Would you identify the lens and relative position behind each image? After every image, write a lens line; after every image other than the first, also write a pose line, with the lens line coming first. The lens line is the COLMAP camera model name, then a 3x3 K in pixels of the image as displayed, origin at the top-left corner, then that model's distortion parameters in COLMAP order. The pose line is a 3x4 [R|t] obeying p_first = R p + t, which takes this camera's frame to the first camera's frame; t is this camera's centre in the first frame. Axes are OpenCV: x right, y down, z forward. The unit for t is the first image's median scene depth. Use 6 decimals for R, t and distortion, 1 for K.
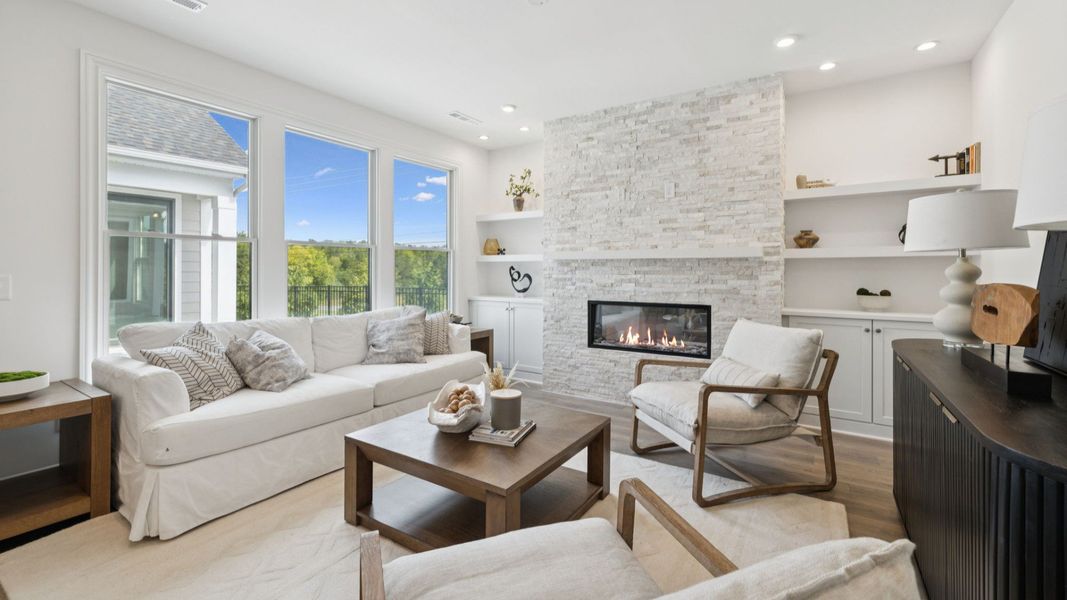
lens RADIAL K [[452.0, 0, 529.8], [0, 452.0, 266.3], [0, 0, 1]] dist [0.001509, -0.000185]
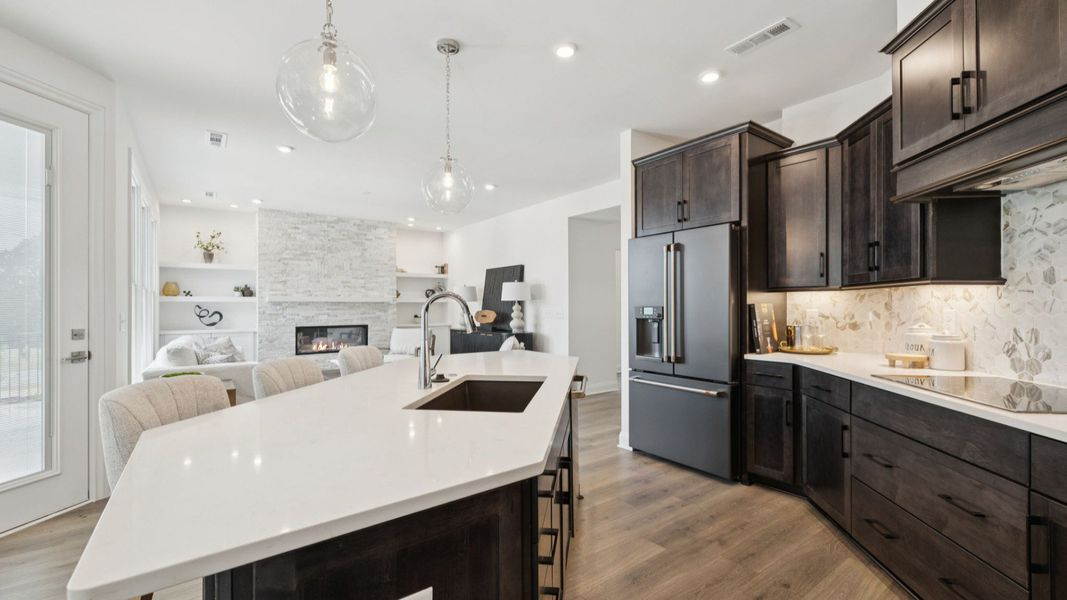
lens RADIAL K [[452.0, 0, 529.3], [0, 452.0, 304.1], [0, 0, 1]] dist [0.001509, -0.000185]
pose [[0.347339, 0.004903, 0.937727, -1.297517], [-0.002936, 0.999987, -0.004141, -0.002233], [-0.937735, -0.001314, 0.347349, -0.421120]]
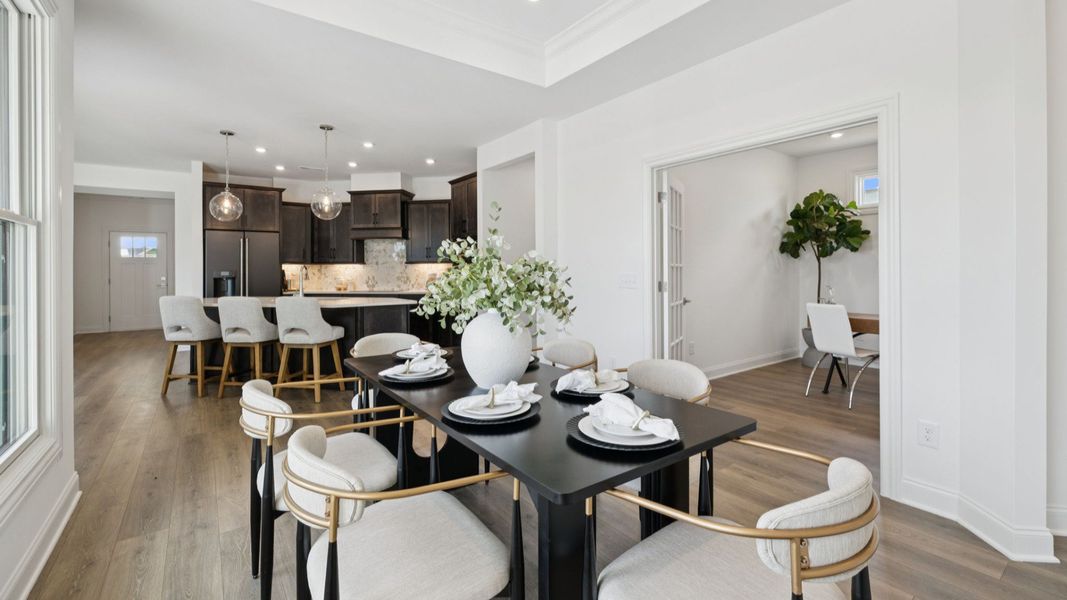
lens RADIAL K [[452.0, 0, 521.8], [0, 452.0, 267.8], [0, 0, 1]] dist [0.001509, -0.000185]
pose [[-0.931188, 0.005350, 0.364501, -1.968853], [0.002066, 0.999954, -0.009399, 0.004738], [-0.364534, -0.007999, -0.931156, 0.866399]]
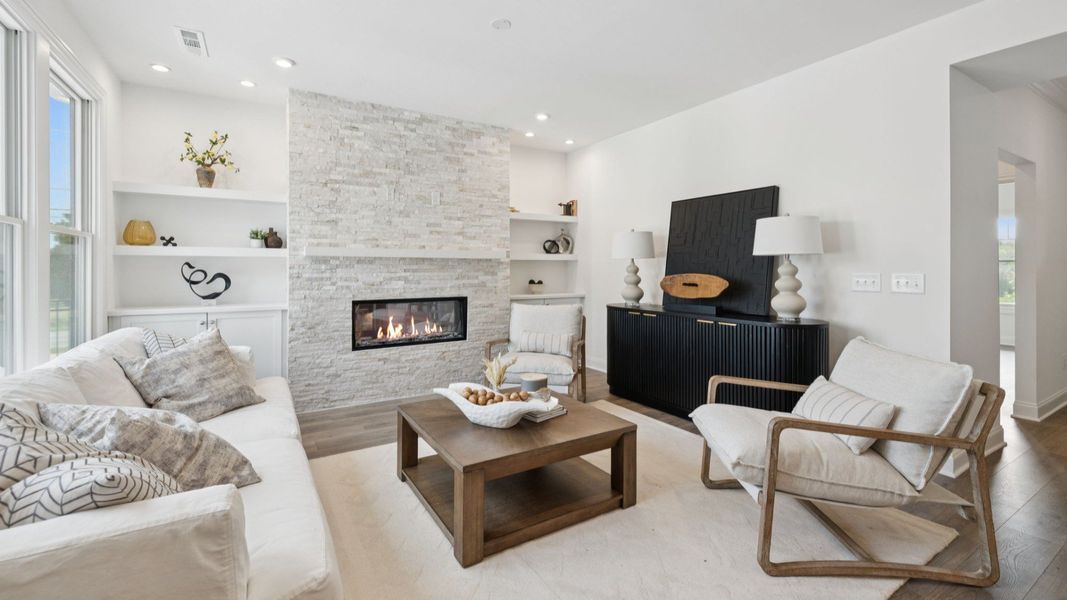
lens RADIAL K [[452.0, 0, 527.2], [0, 452.0, 267.0], [0, 0, 1]] dist [0.001509, -0.000185]
pose [[0.430981, 0.002100, 0.902359, -0.652373], [-0.007536, 0.999971, 0.001272, 0.001964], [-0.902330, -0.007349, 0.430984, 0.316449]]
